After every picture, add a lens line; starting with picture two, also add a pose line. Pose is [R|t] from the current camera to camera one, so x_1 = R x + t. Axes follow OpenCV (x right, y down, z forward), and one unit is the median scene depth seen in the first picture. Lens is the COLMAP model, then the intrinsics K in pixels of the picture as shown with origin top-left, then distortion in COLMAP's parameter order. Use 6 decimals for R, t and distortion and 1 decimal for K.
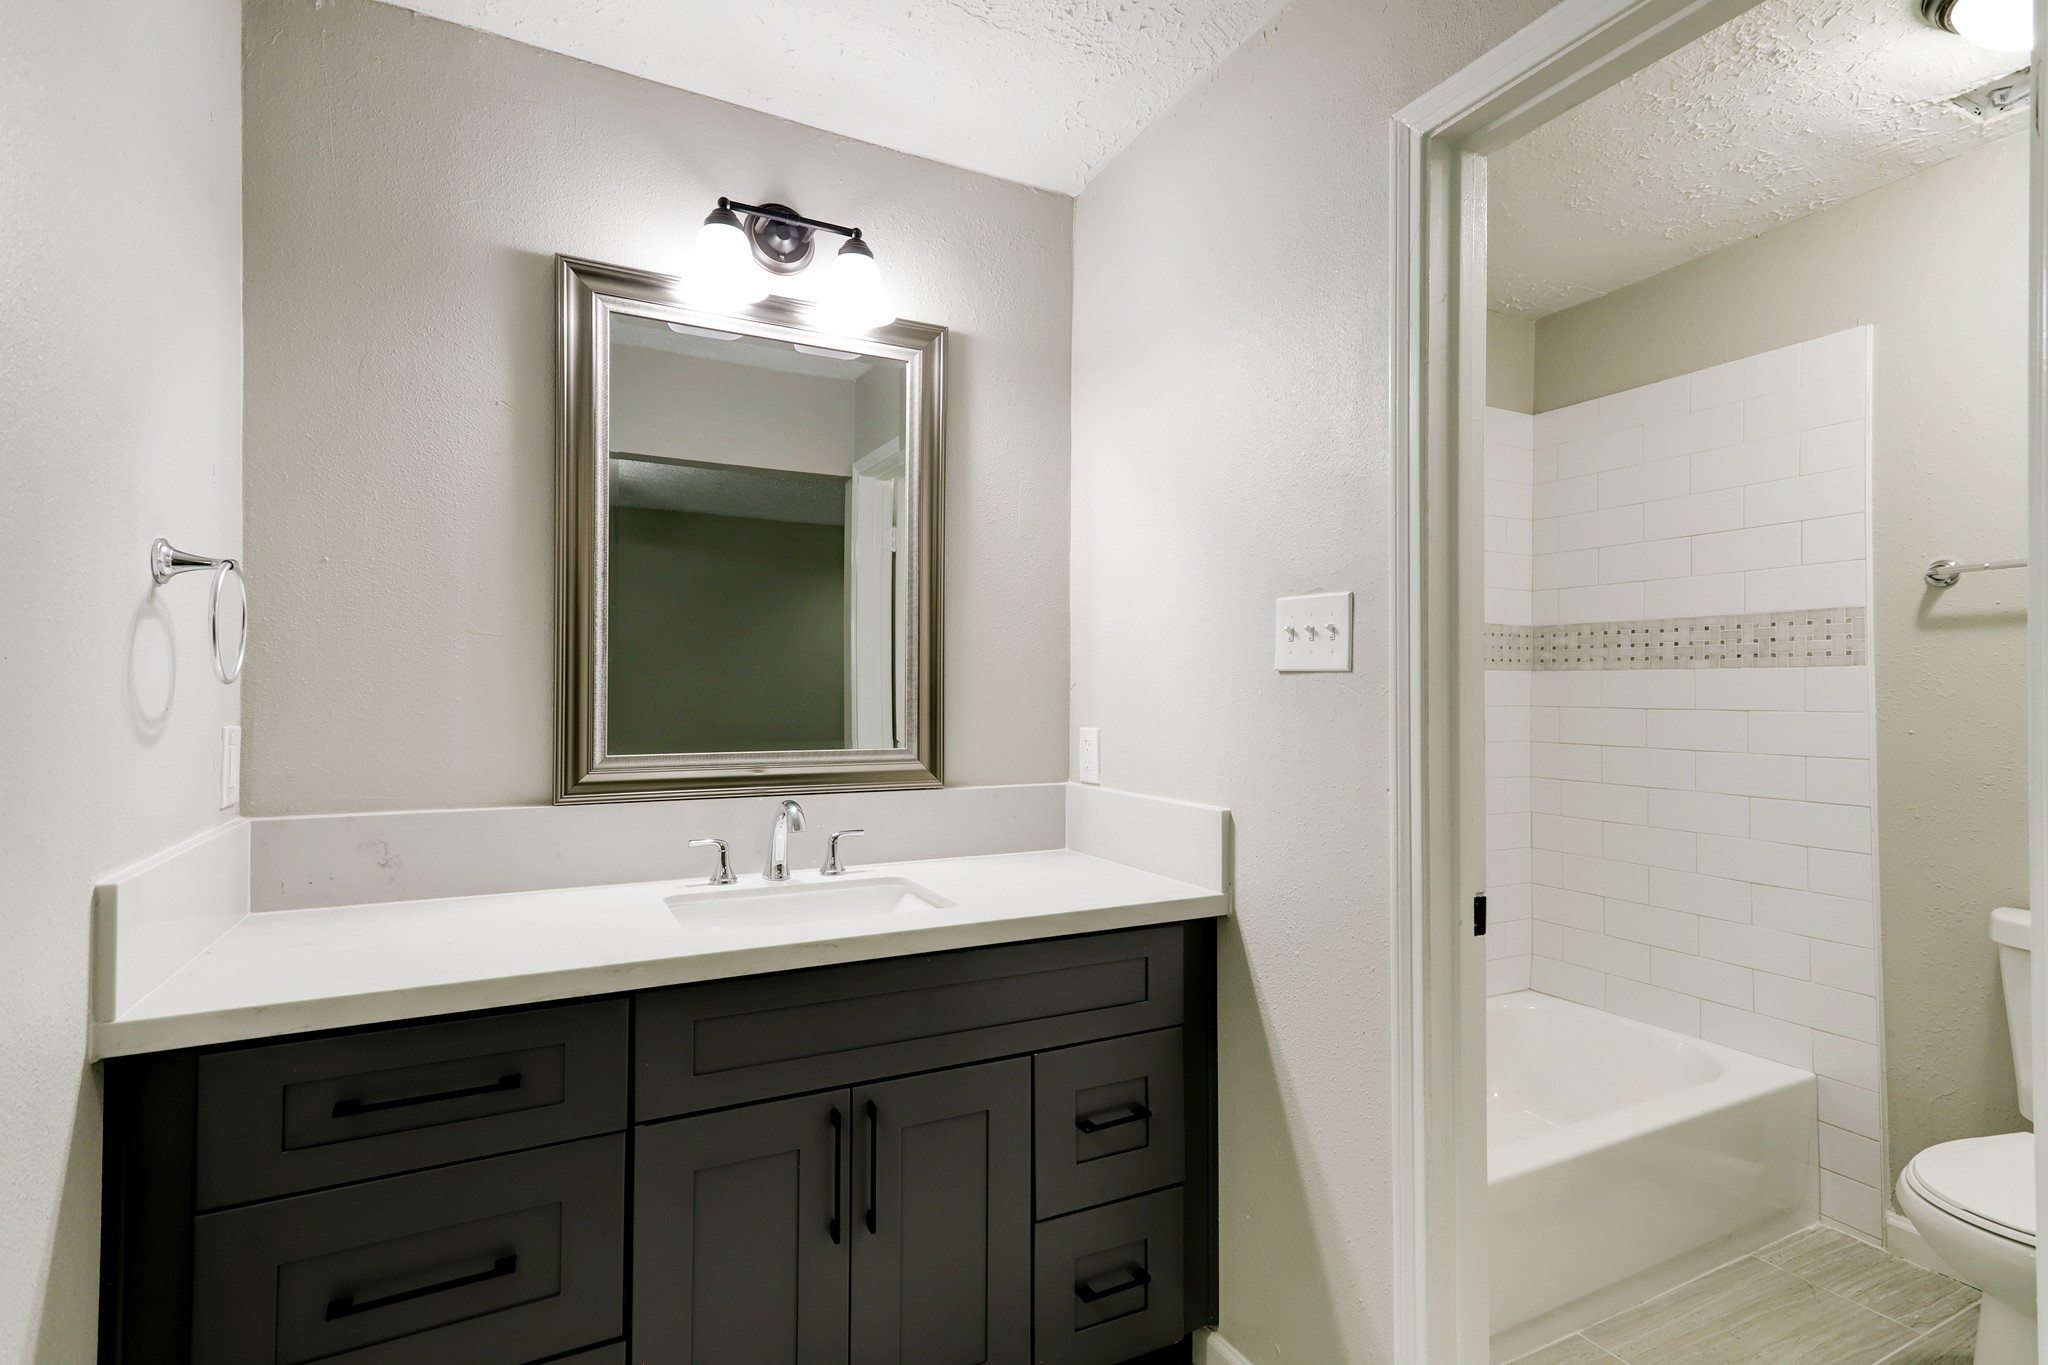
lens RADIAL K [[965.7, 0, 1024.0], [0, 965.7, 682.5], [0, 0, 1]] dist [0.002499, 0.000938]
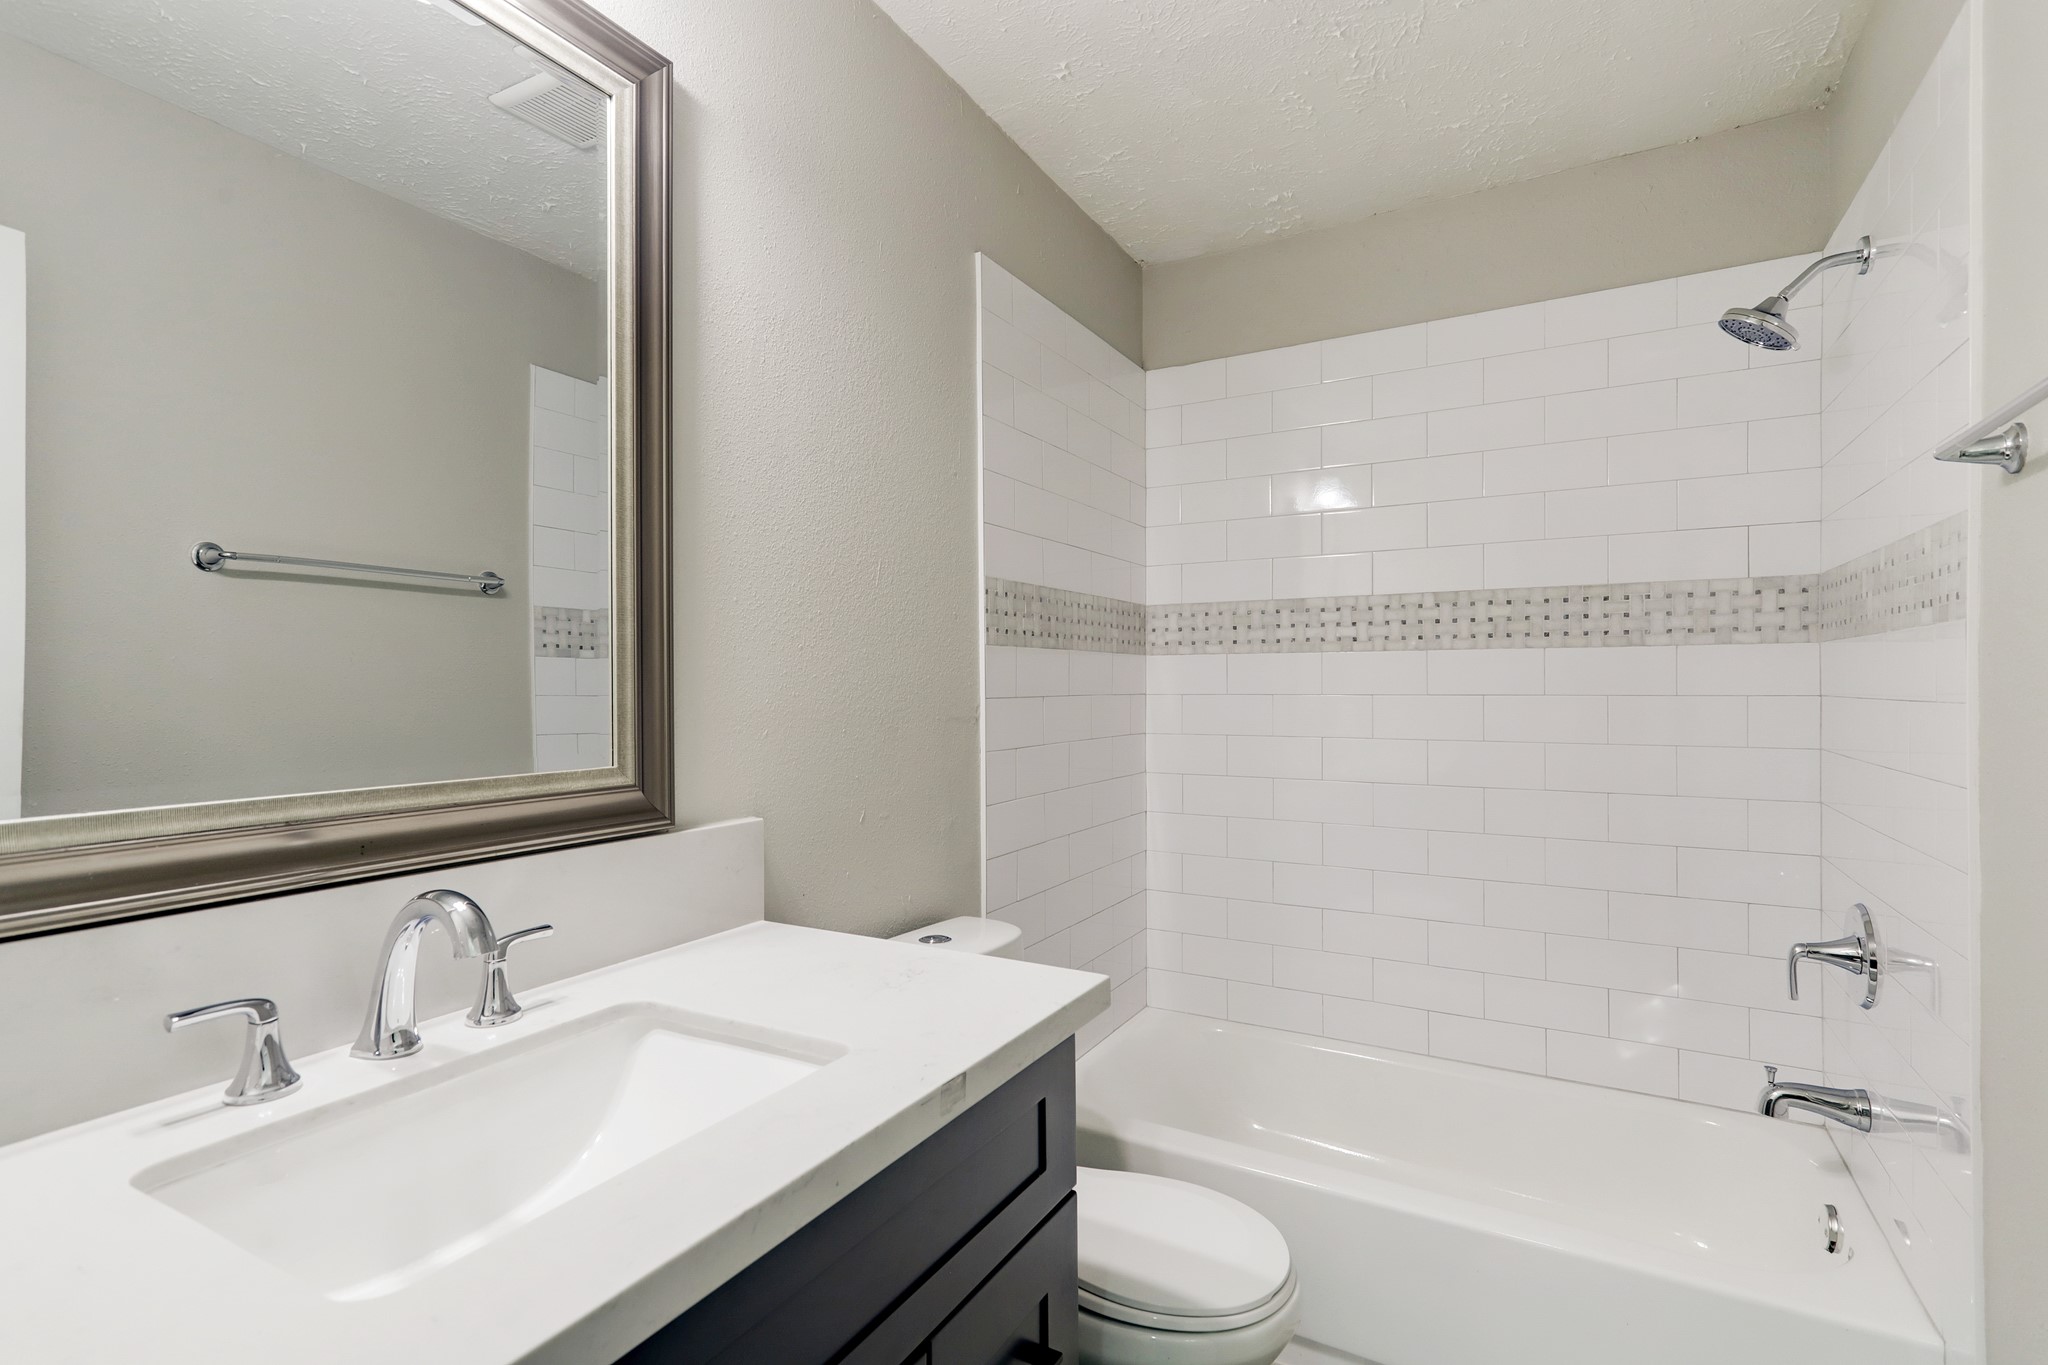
lens RADIAL K [[992.4, 0, 1015.3], [0, 992.4, 653.7], [0, 0, 1]] dist [0.000612, 0.000259]
pose [[0.837476, 0.013067, 0.546318, -0.262431], [-0.006017, 0.999874, -0.014692, 0.010886], [-0.546441, 0.009017, 0.837449, 0.410746]]
